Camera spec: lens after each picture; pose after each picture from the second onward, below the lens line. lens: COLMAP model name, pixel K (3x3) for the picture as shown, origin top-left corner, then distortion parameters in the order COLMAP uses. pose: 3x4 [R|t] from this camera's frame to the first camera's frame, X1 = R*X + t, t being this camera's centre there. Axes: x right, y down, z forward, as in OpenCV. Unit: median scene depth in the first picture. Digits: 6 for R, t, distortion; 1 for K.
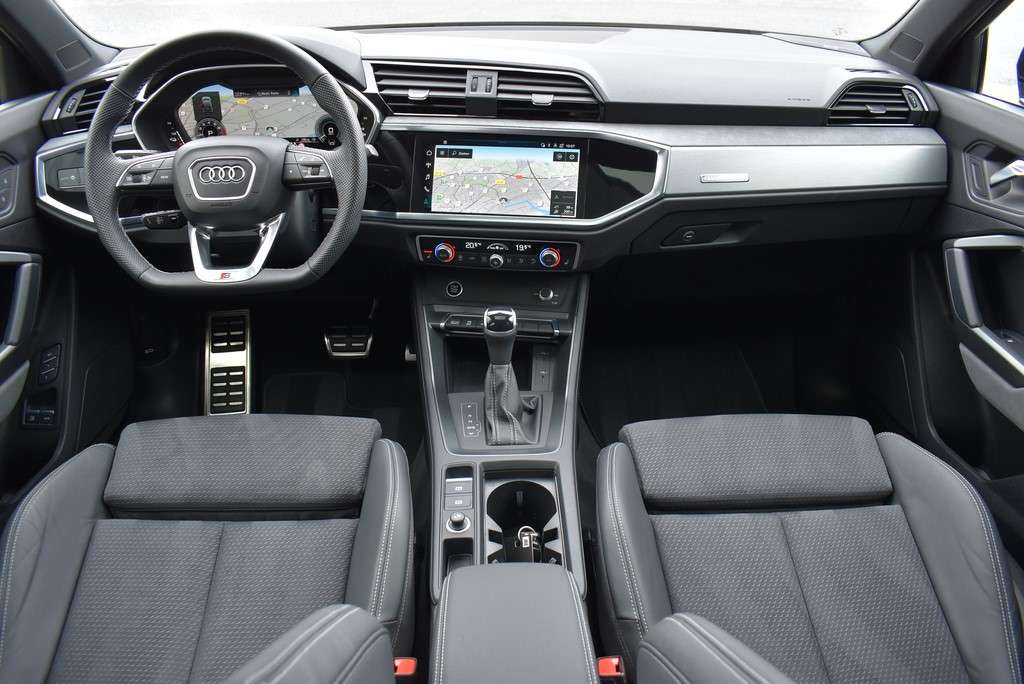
lens RADIAL K [[793.6, 0, 512.0], [0, 793.6, 342.0], [0, 0, 1]] dist [-0.103714, 0.007939]
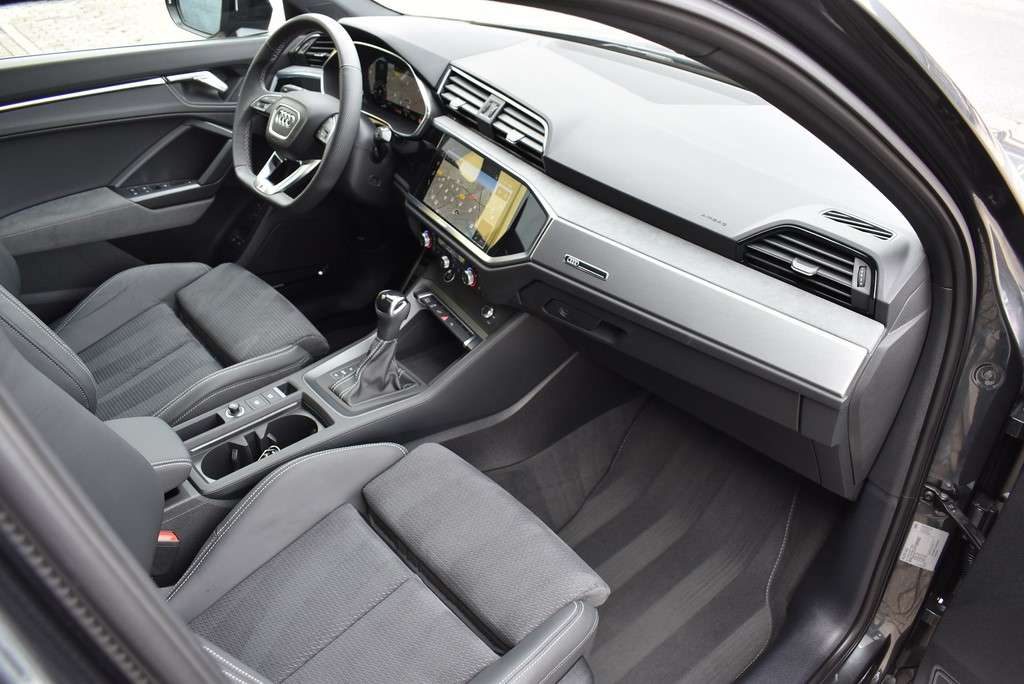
lens RADIAL K [[793.6, 0, 512.0], [0, 793.6, 342.0], [0, 0, 1]] dist [-0.103714, 0.007939]
pose [[0.633663, 0.443411, -0.633923, 0.826698], [-0.426698, 0.883844, 0.191701, -0.265235], [0.645291, 0.149020, 0.749262, 0.243957]]
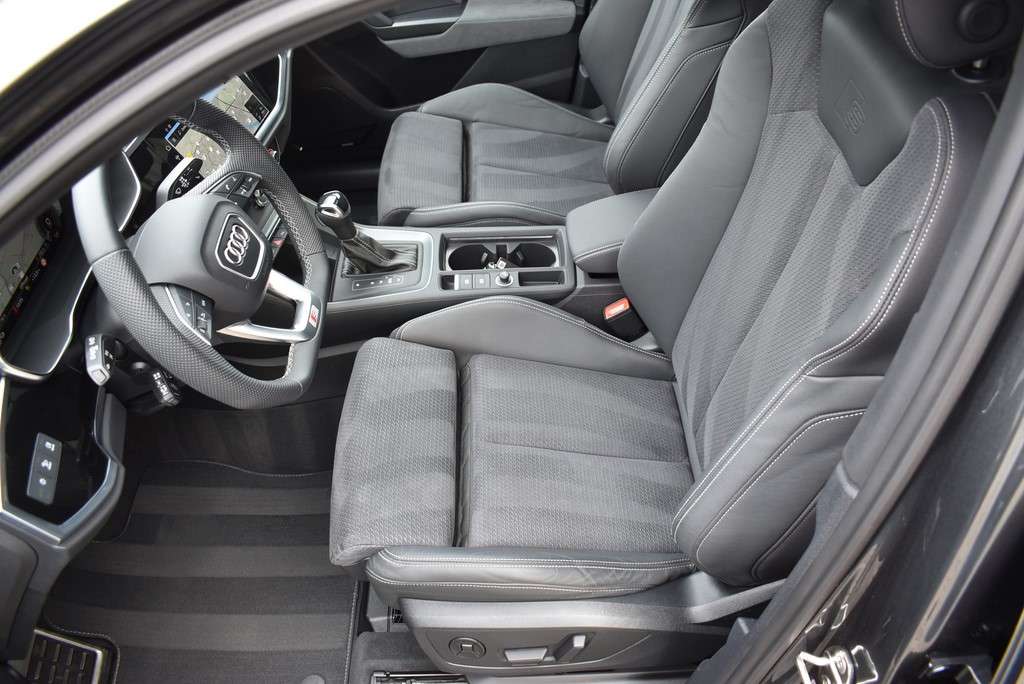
lens RADIAL K [[793.6, 0, 512.0], [0, 793.6, 342.0], [0, 0, 1]] dist [-0.103714, 0.007939]
pose [[-0.001945, -0.717645, 0.696406, -0.914166], [0.543818, 0.583668, 0.602987, -0.440757], [-0.839201, 0.379891, 0.389133, 0.401469]]
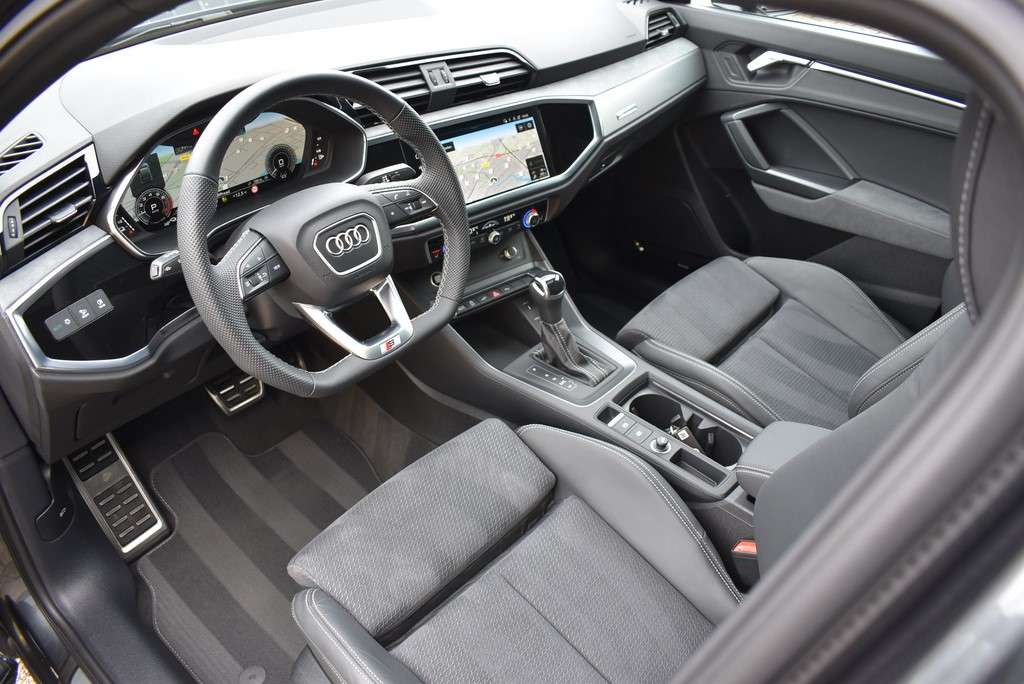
lens RADIAL K [[793.6, 0, 512.0], [0, 793.6, 342.0], [0, 0, 1]] dist [-0.103714, 0.007939]
pose [[0.681129, -0.410287, 0.606406, -0.728698], [0.332890, 0.911221, 0.242612, -0.231536], [-0.652111, 0.036617, 0.757239, 0.188627]]
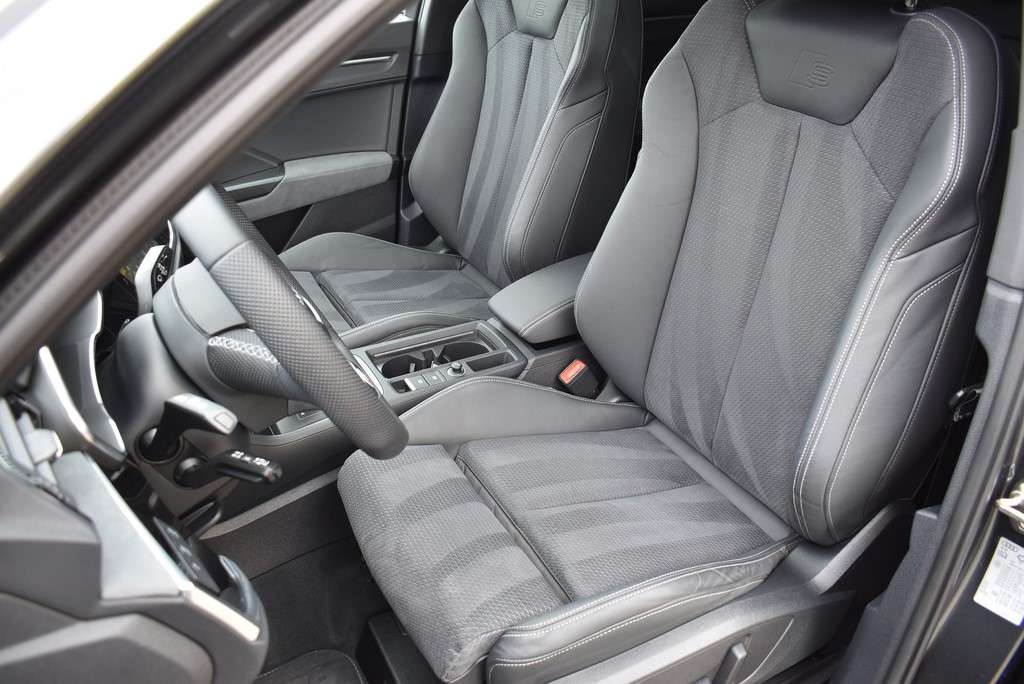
lens RADIAL K [[793.6, 0, 512.0], [0, 793.6, 342.0], [0, 0, 1]] dist [-0.103714, 0.007939]
pose [[-0.441739, -0.432771, 0.785860, -0.926768], [0.478653, 0.627179, 0.614441, -0.468356], [-0.758787, 0.647577, -0.069903, 0.814207]]
